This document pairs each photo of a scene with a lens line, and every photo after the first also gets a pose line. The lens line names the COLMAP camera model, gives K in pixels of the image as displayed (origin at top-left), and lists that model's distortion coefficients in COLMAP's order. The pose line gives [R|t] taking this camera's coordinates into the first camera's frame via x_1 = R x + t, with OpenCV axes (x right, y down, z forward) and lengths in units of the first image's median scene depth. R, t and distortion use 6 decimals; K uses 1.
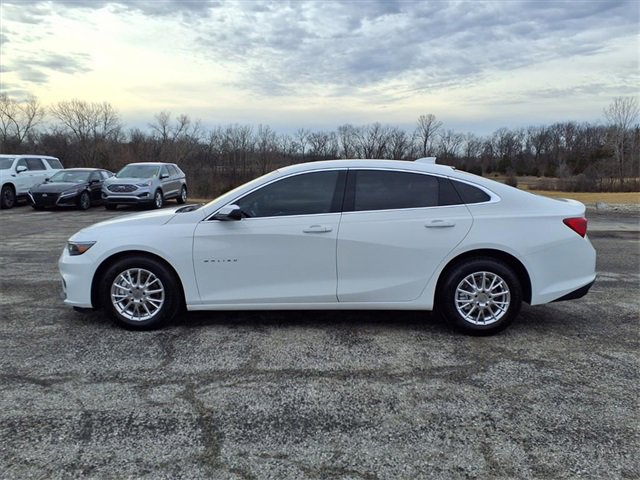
lens RADIAL K [[505.3, 0, 316.8], [0, 505.3, 240.2], [0, 0, 1]] dist [0.062029, -0.080075]
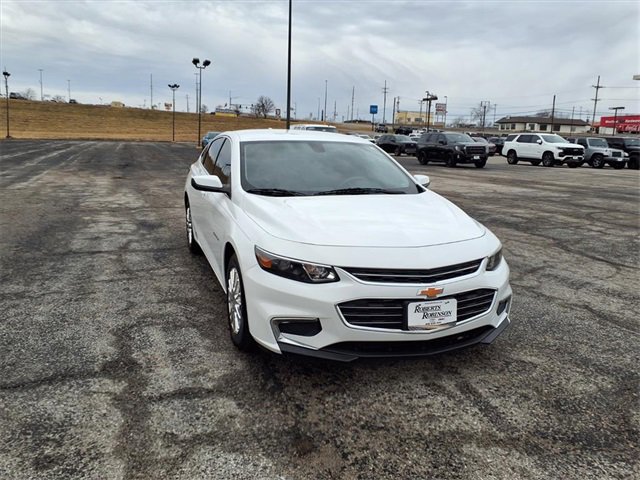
lens RADIAL K [[510.5, 0, 319.8], [0, 510.5, 238.1], [0, 0, 1]] dist [0.065018, -0.097605]
pose [[-0.370115, -0.193014, 0.908714, -1.110165], [0.103503, 0.963520, 0.246811, -0.229795], [-0.923202, 0.185403, -0.336636, 1.559627]]
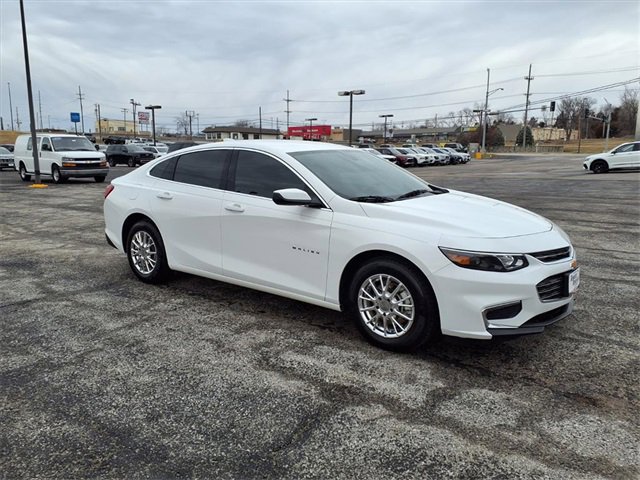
lens RADIAL K [[510.5, 0, 319.8], [0, 510.5, 238.1], [0, 0, 1]] dist [0.065018, -0.097605]
pose [[-0.805298, -0.104255, 0.583632, -0.725390], [0.080264, 0.956183, 0.281553, -0.295337], [-0.587412, 0.273578, -0.761644, 2.094085]]
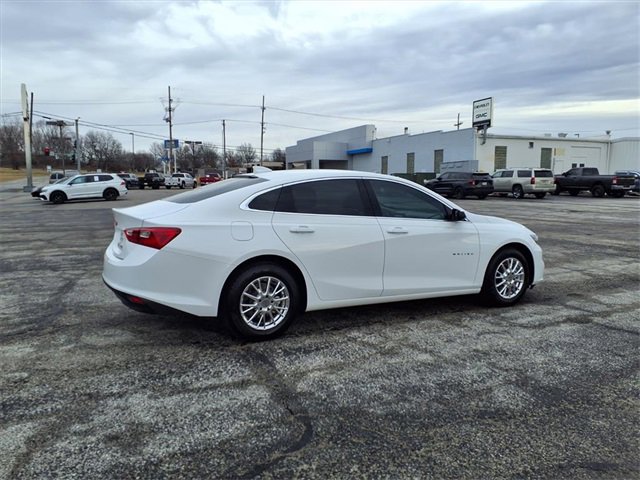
lens RADIAL K [[506.0, 0, 319.5], [0, 506.0, 237.6], [0, 0, 1]] dist [0.070860, -0.093582]
pose [[-0.867681, 0.043191, -0.495242, 0.734466], [-0.079521, 0.971332, 0.224034, -0.305068], [0.490721, 0.233772, -0.839371, 2.268740]]
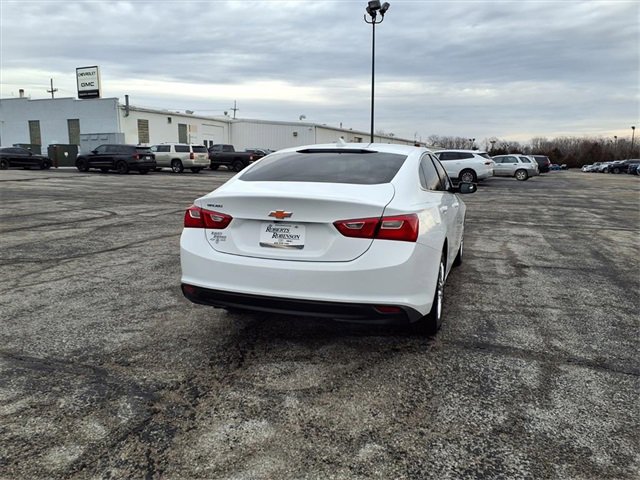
lens RADIAL K [[510.5, 0, 319.8], [0, 510.5, 238.1], [0, 0, 1]] dist [0.065018, -0.097605]
pose [[-0.288934, 0.133286, -0.948025, 1.263687], [-0.147595, 0.972220, 0.181671, -0.174240], [0.945903, 0.192414, -0.261235, 1.427073]]
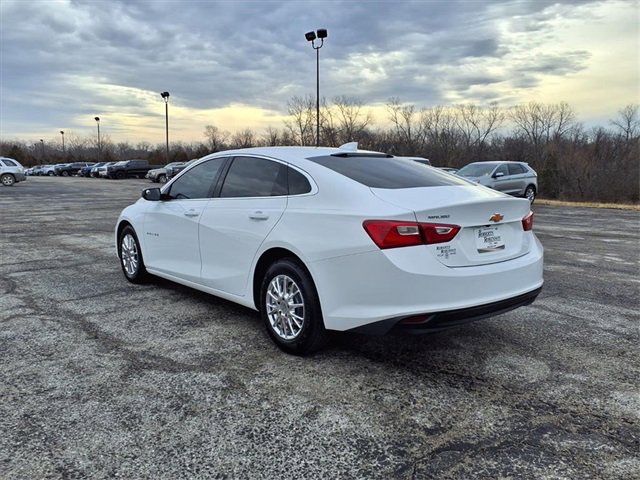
lens RADIAL K [[518.0, 0, 321.4], [0, 518.0, 228.1], [0, 0, 1]] dist [0.026816, -0.009392]
pose [[0.667196, 0.081589, -0.740400, 0.976168], [-0.103183, 0.994524, 0.016612, -0.035362], [0.737701, 0.065313, 0.671961, 0.458451]]
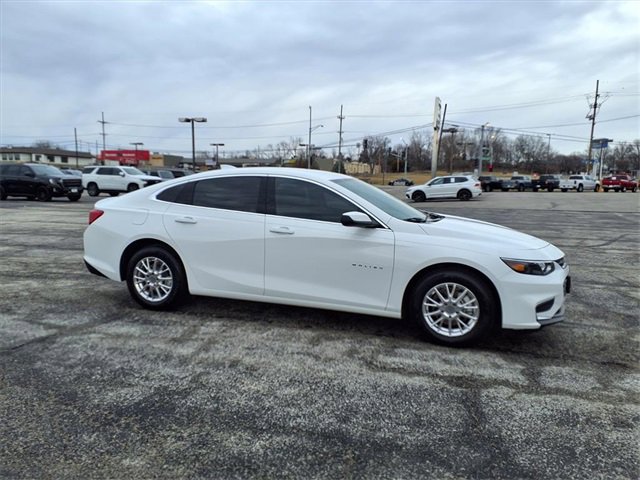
lens RADIAL K [[501.5, 0, 318.8], [0, 501.5, 241.7], [0, 0, 1]] dist [0.080084, -0.099524]
pose [[-0.959070, -0.058381, 0.277084, -0.356092], [0.014792, 0.966851, 0.254912, -0.327091], [-0.282781, 0.248577, -0.926415, 2.372476]]
